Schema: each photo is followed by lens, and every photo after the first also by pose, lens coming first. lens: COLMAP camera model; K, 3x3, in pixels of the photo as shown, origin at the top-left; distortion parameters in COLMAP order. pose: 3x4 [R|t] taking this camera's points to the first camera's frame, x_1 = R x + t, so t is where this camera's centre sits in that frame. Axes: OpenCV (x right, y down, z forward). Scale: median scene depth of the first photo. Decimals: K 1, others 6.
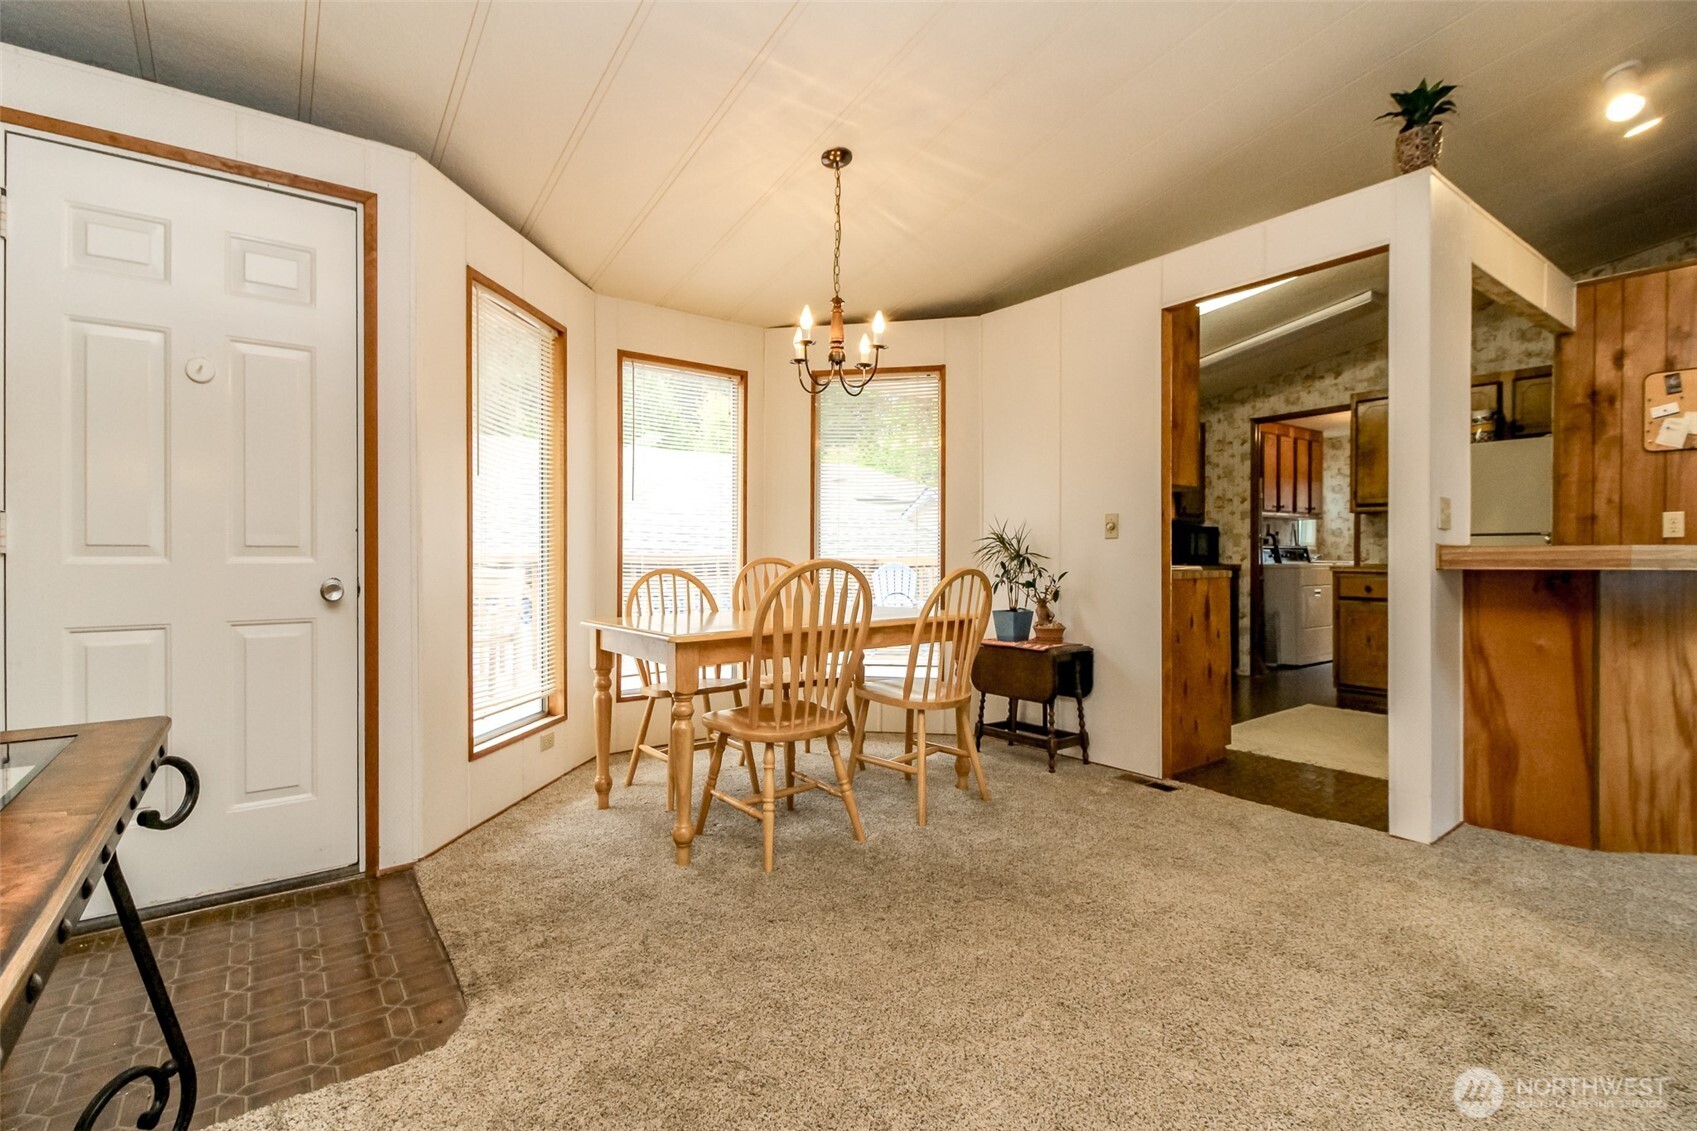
lens RADIAL K [[768.7, 0, 840.9], [0, 768.7, 563.2], [0, 0, 1]] dist [0.012107, -0.004796]
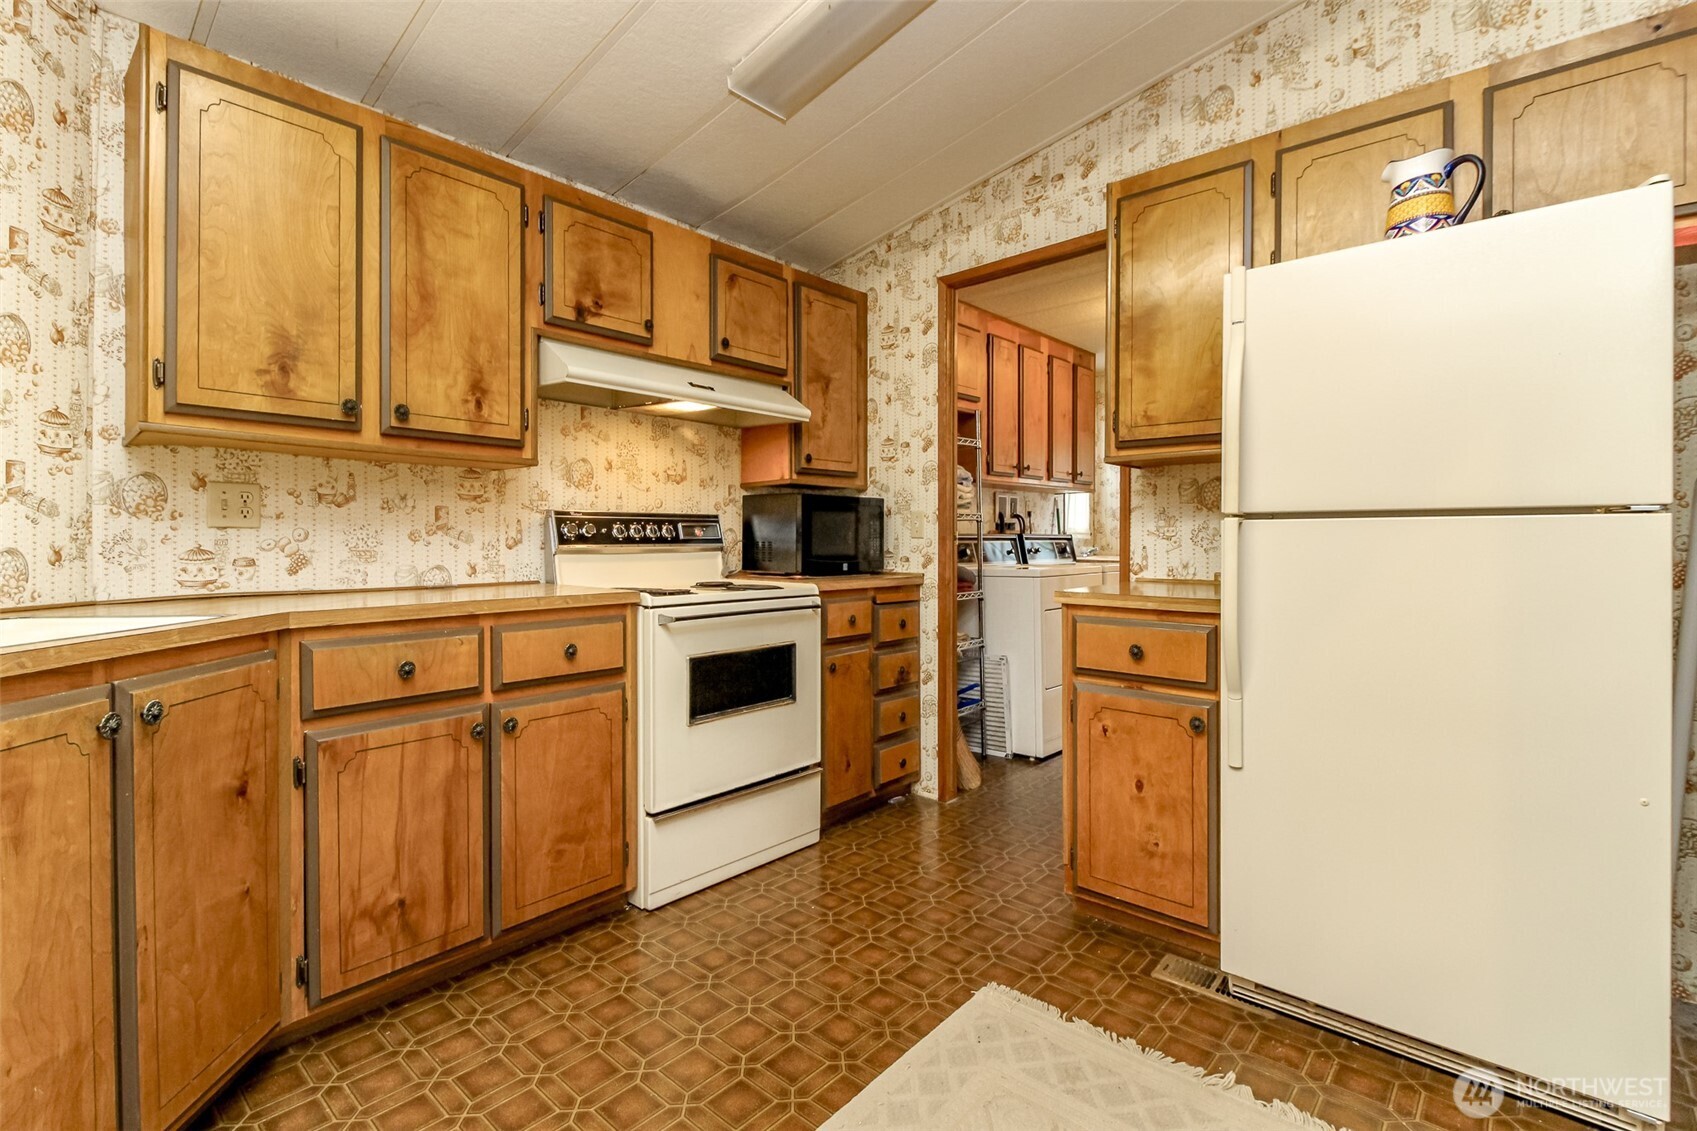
lens RADIAL K [[768.7, 0, 856.2], [0, 768.7, 548.8], [0, 0, 1]] dist [0.012107, -0.004796]
pose [[0.978470, -0.002610, 0.206374, 0.375784], [0.001599, 0.999986, 0.005064, -0.017264], [-0.206384, -0.004625, 0.978460, 0.526181]]
